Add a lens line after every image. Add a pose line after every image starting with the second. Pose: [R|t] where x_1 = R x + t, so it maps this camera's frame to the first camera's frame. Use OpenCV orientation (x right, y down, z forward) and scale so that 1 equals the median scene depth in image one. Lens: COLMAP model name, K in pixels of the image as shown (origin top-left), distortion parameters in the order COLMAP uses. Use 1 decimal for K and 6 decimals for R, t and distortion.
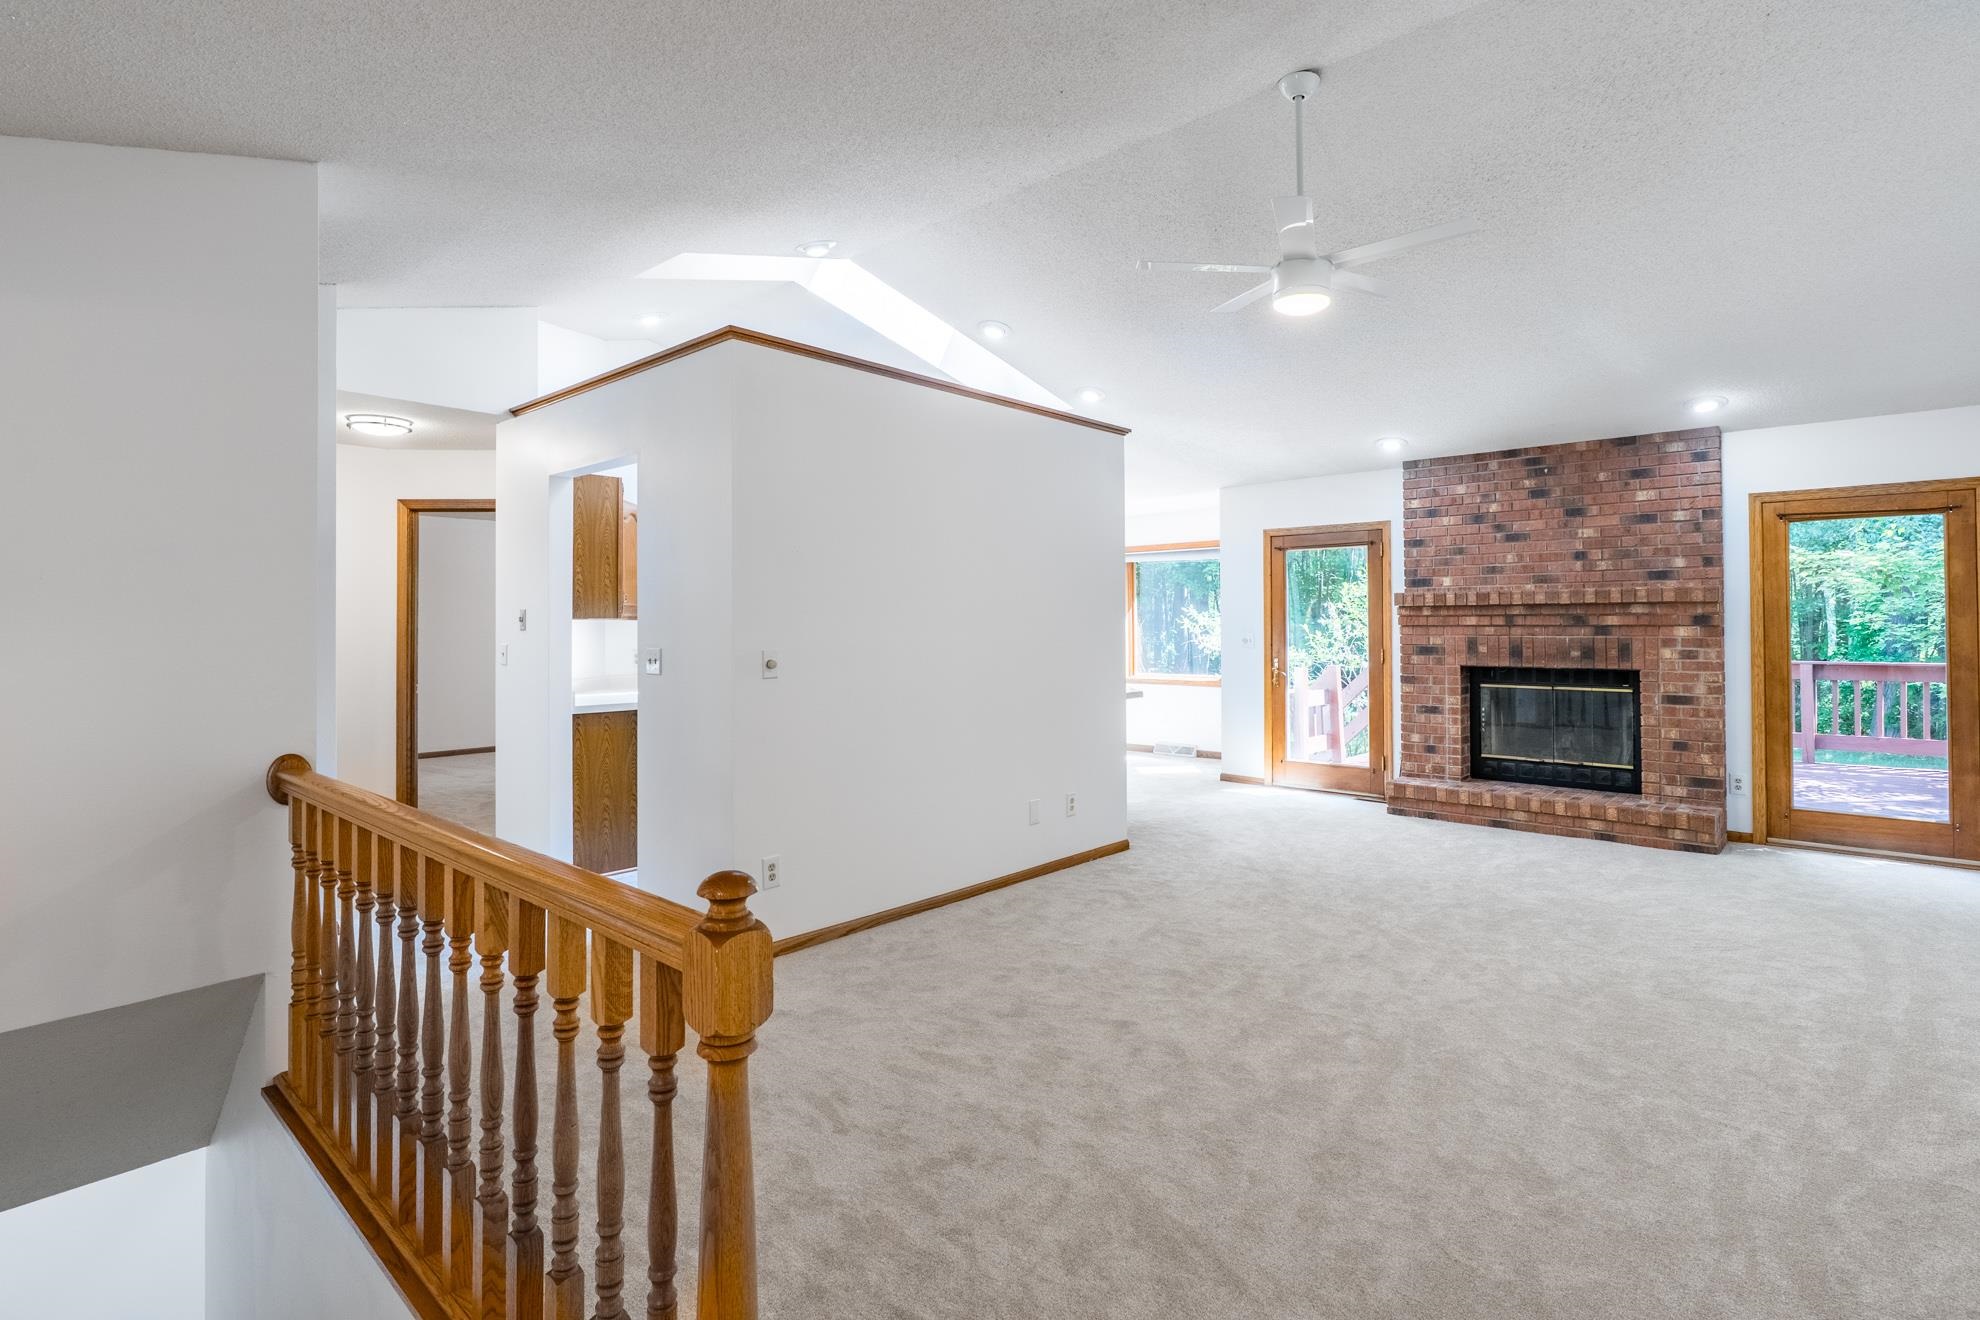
lens RADIAL K [[974.1, 0, 995.6], [0, 974.1, 608.5], [0, 0, 1]] dist [-0.000963, -0.000642]
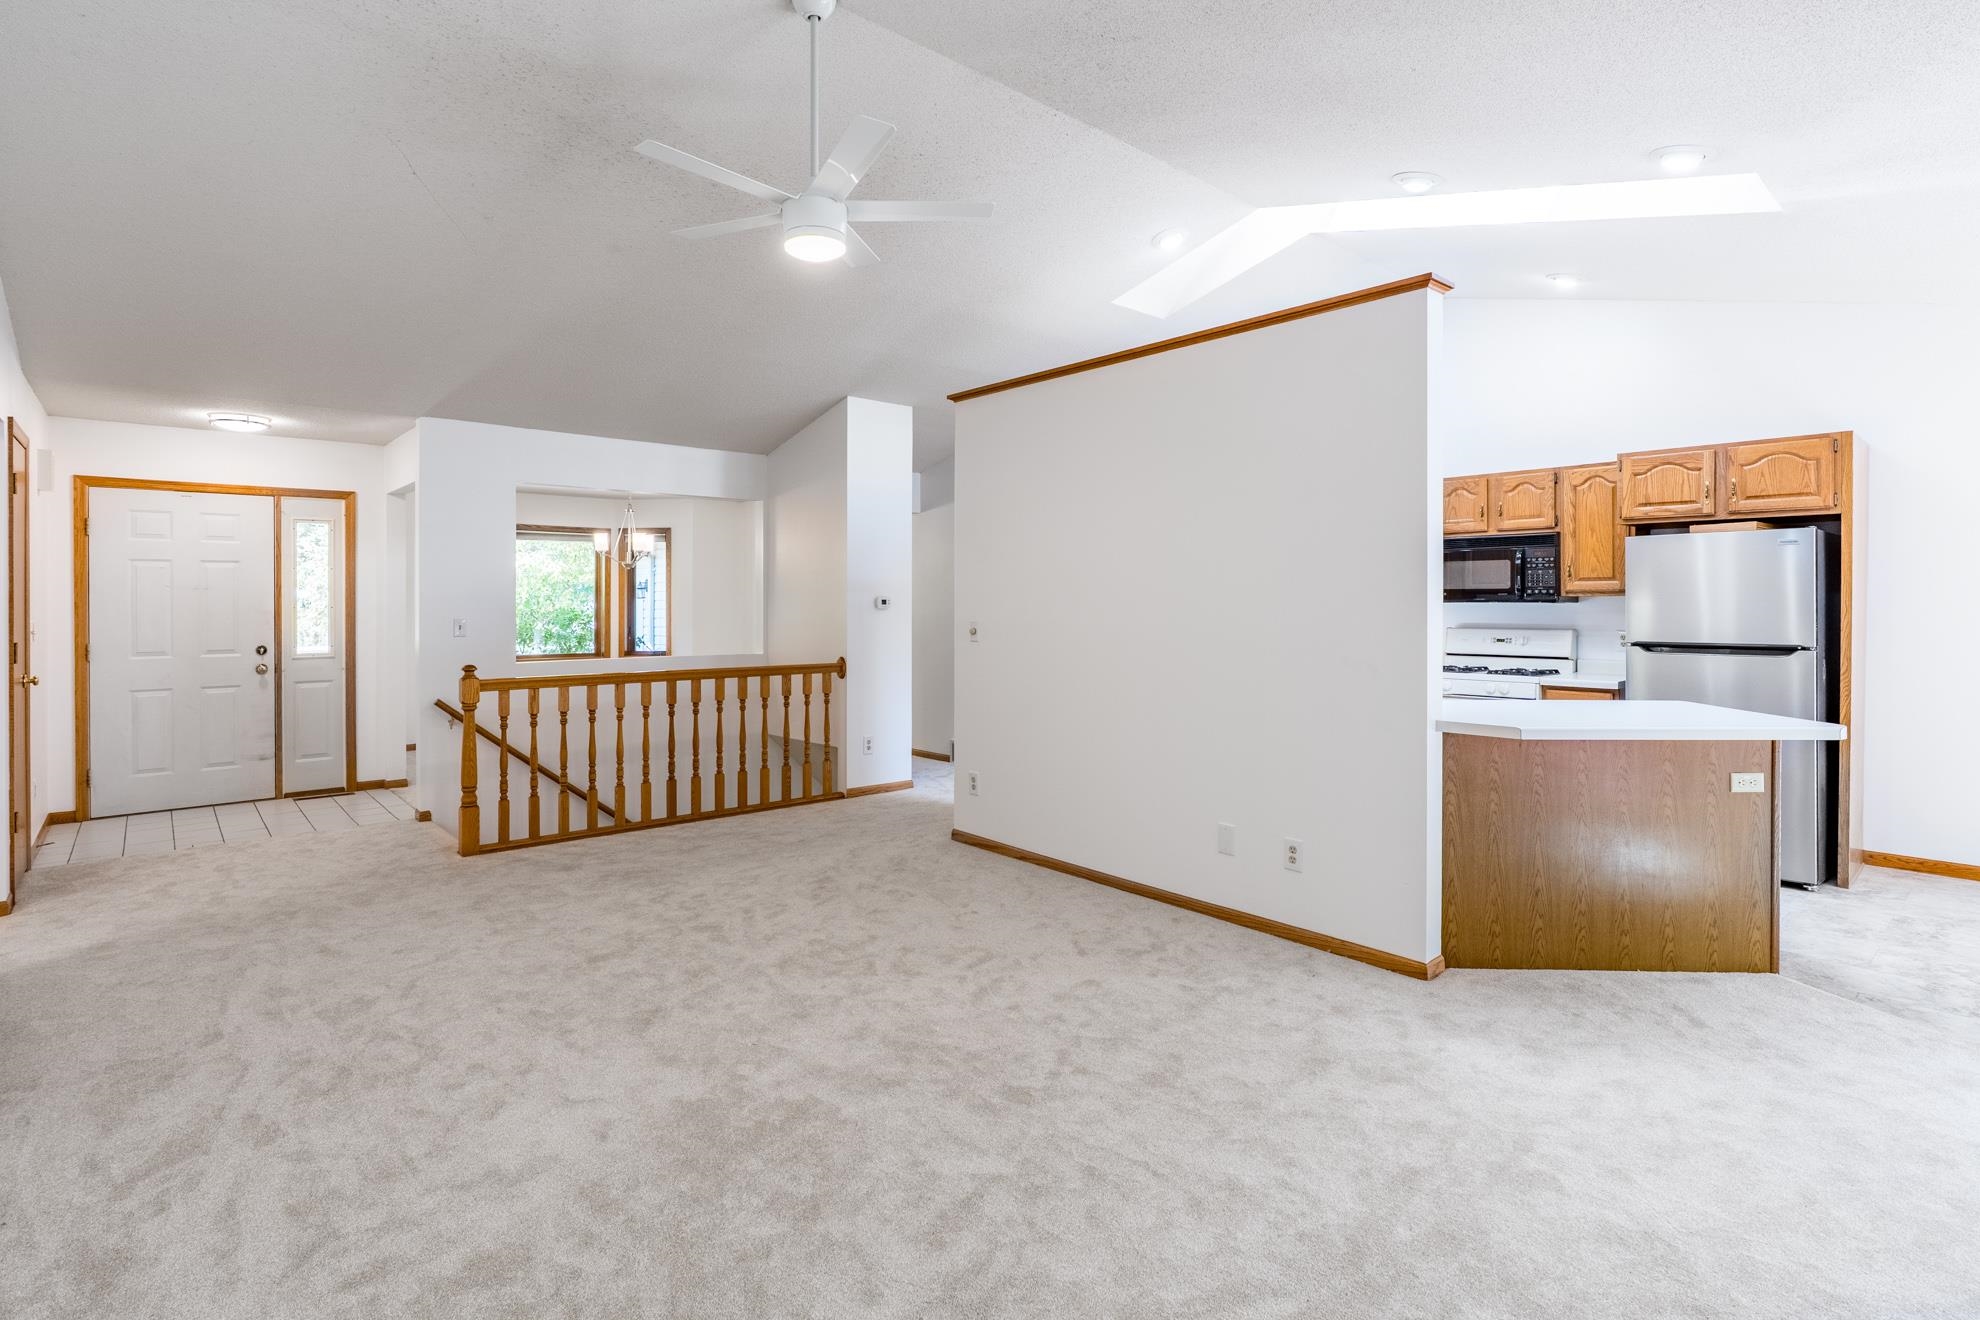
lens RADIAL K [[961.2, 0, 980.8], [0, 961.2, 604.8], [0, 0, 1]] dist [-0.003067, -0.001152]
pose [[-0.126066, 0.007489, -0.991994, 0.729081], [0.015196, 0.999869, 0.005618, 0.008701], [0.991906, -0.014366, -0.126163, 0.780411]]
